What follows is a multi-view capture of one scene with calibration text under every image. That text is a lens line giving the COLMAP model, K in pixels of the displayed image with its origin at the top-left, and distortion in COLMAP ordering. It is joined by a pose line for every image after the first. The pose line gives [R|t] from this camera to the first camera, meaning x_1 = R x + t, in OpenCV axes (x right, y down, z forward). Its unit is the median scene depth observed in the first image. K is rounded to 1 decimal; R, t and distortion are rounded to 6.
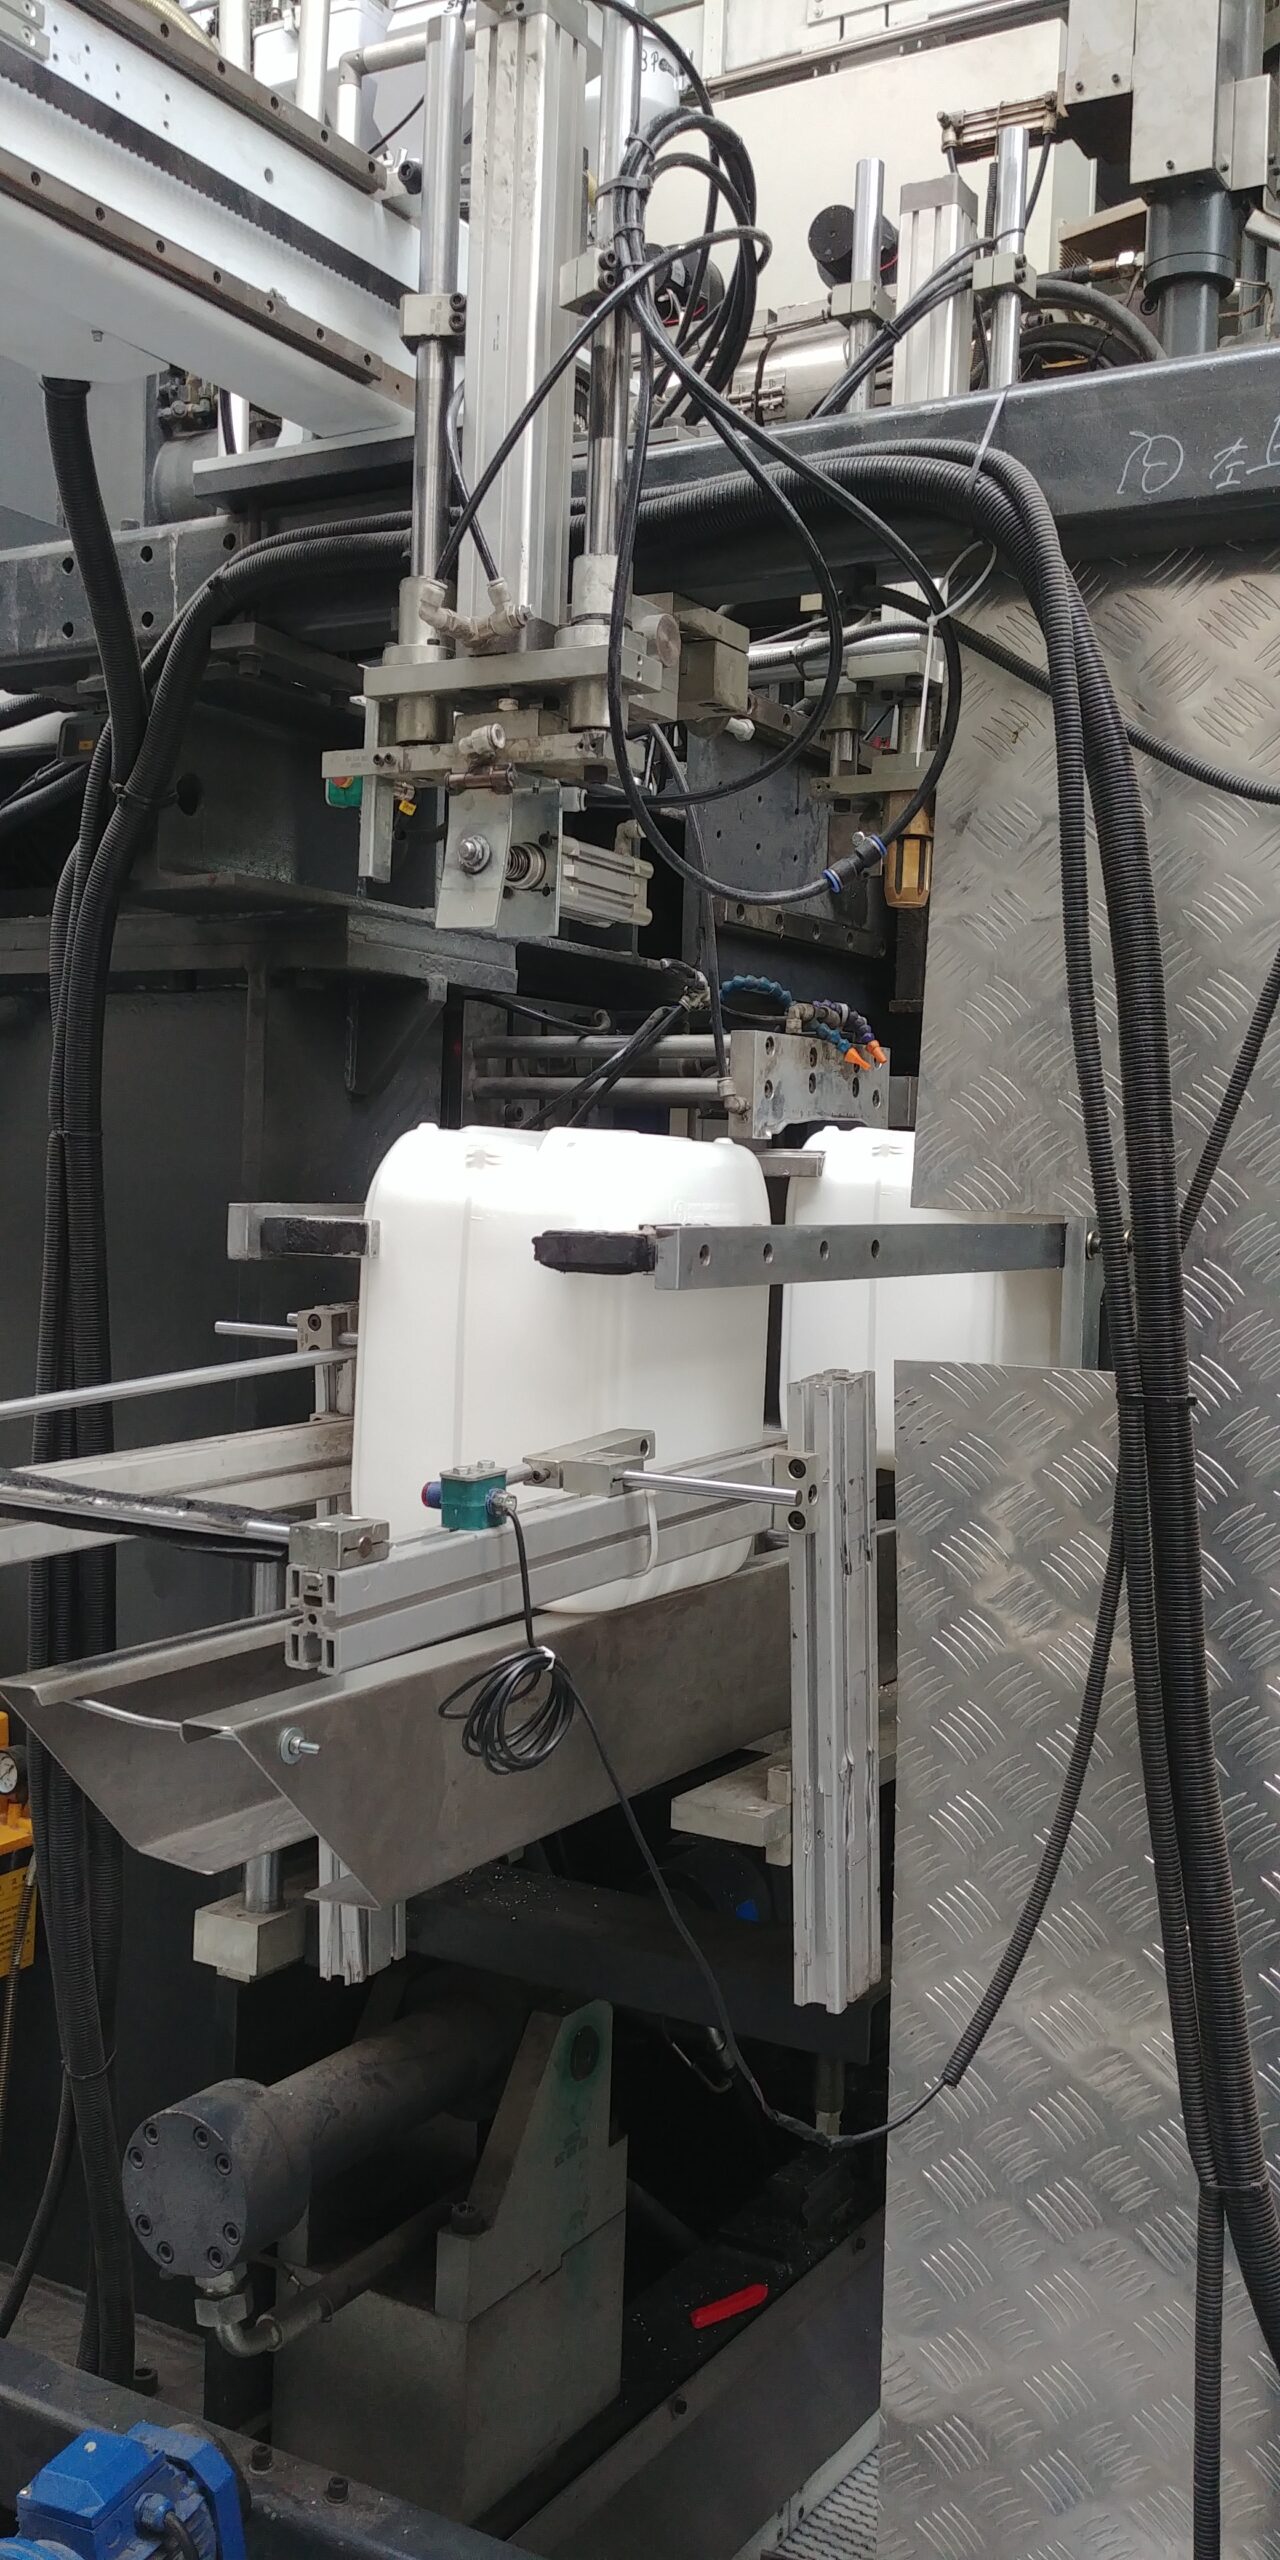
lens RADIAL K [[2251.2, 0, 640.0], [0, 2251.2, 1280.0], [0, 0, 1]] dist [0.146961, -0.262772]
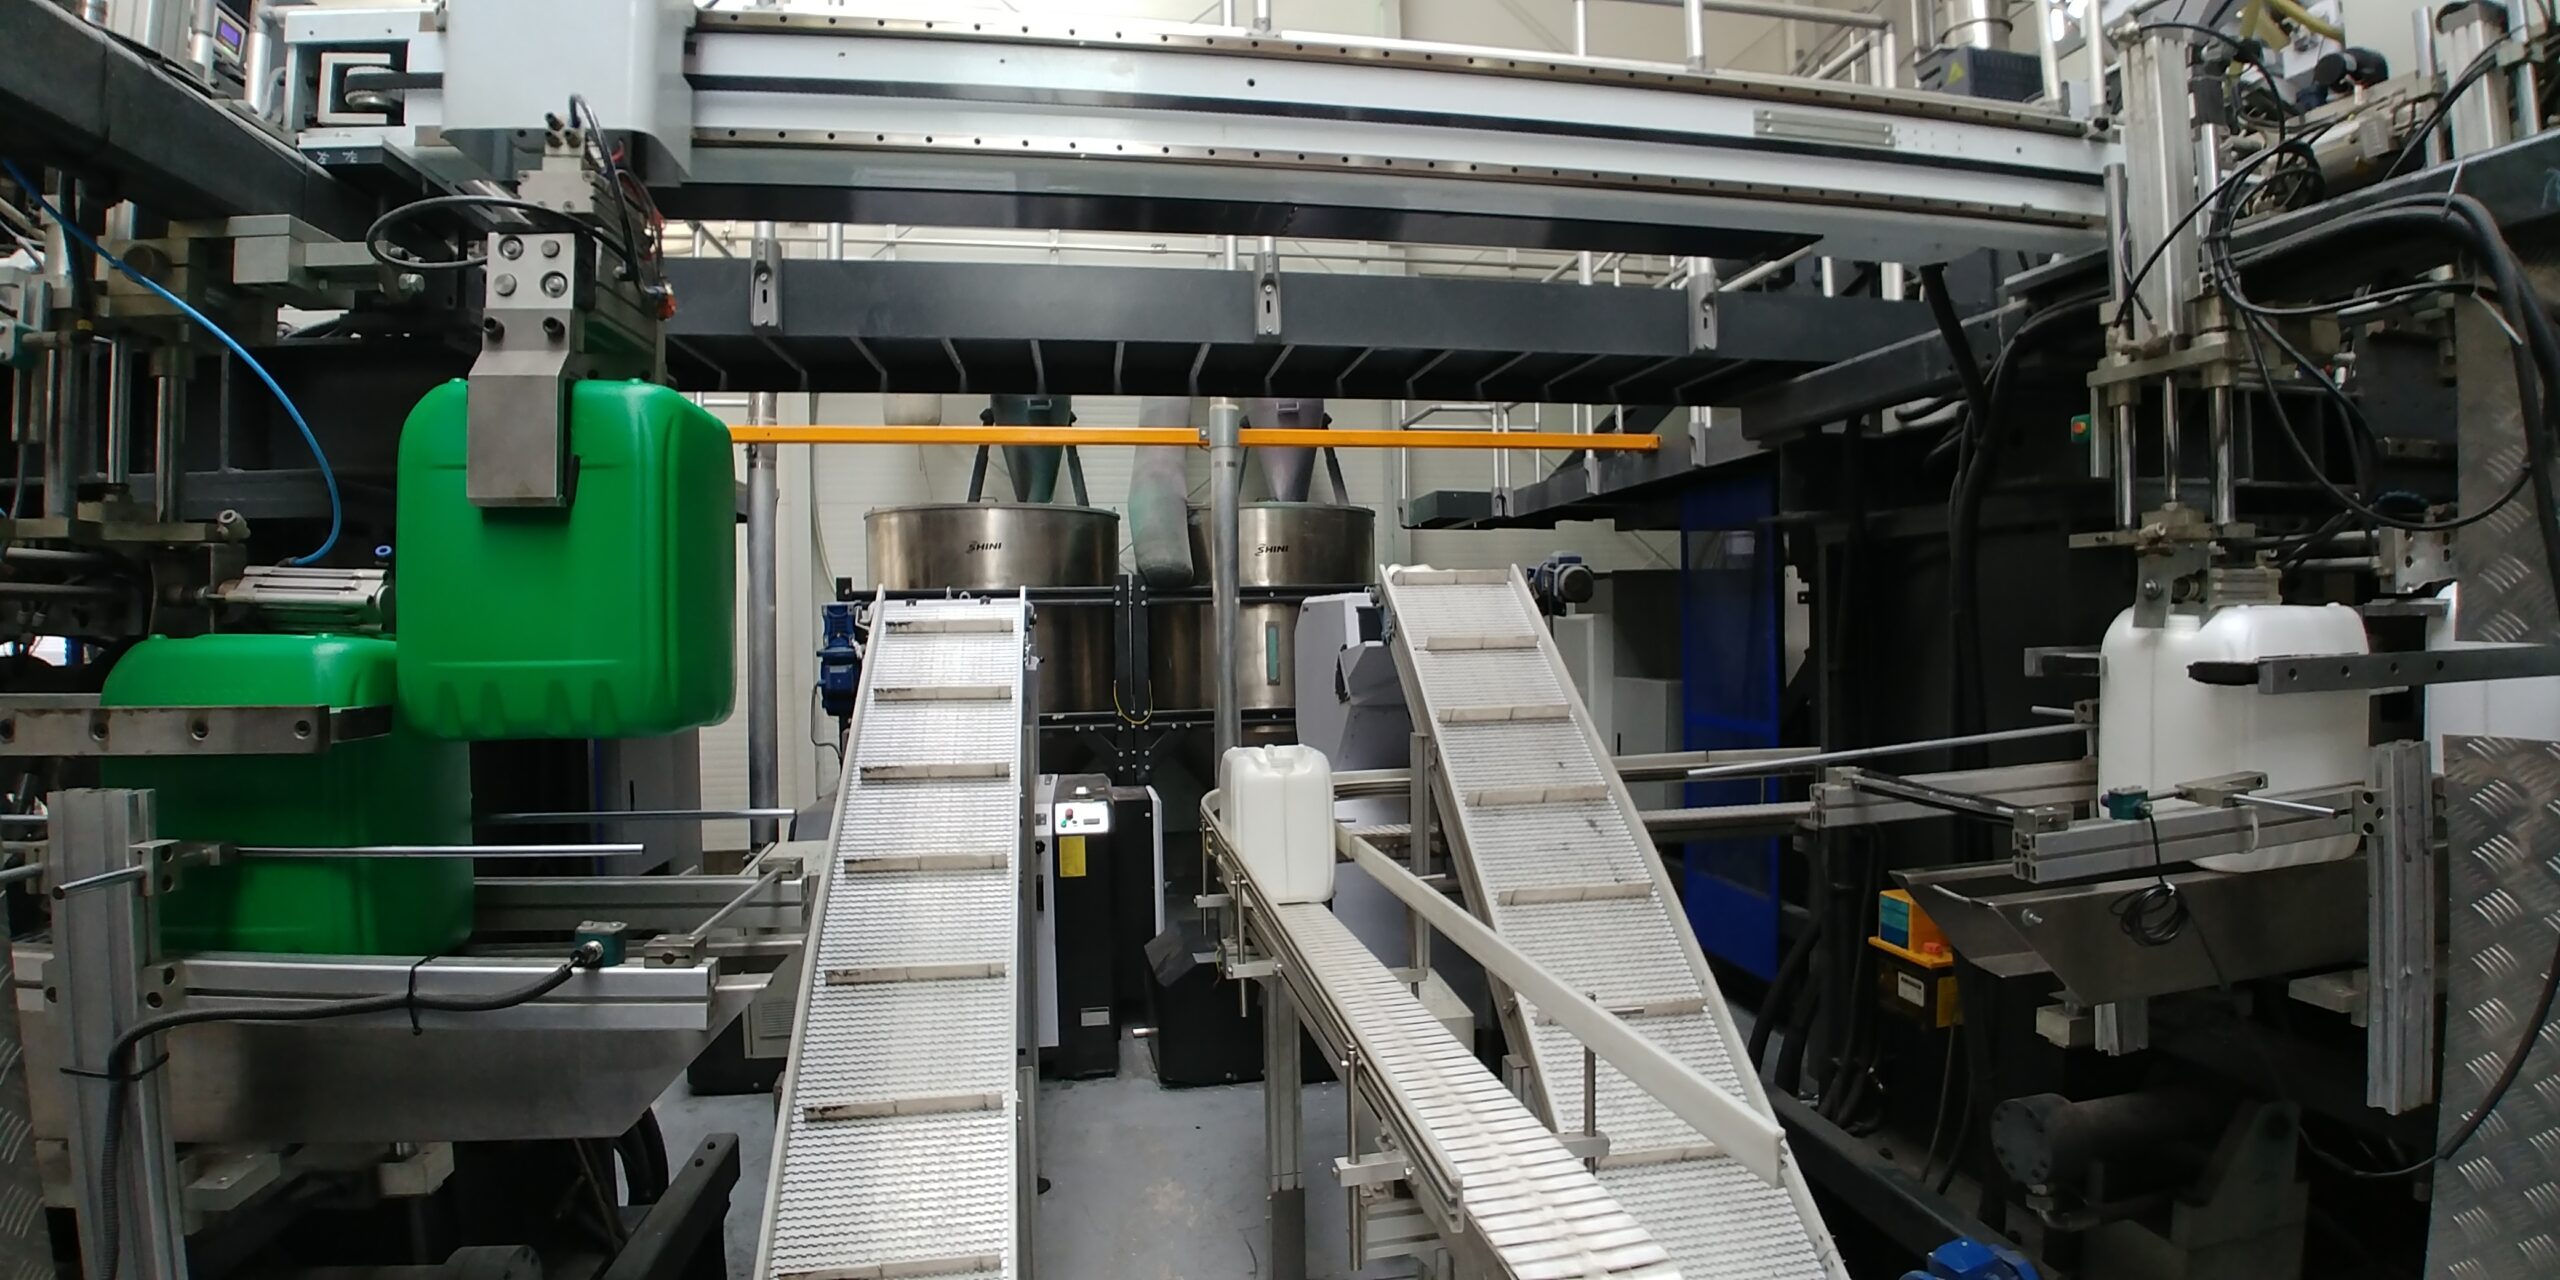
lens RADIAL K [[1081.0, 0, 1280.0], [0, 1081.0, 640.0], [0, 0, 1]] dist [-0.064506, -0.000369]
pose [[0.649215, -0.036824, -0.759713, 0.090612], [0.010149, 0.999158, -0.039758, -0.011524], [0.760537, 0.018101, 0.649042, -0.094503]]
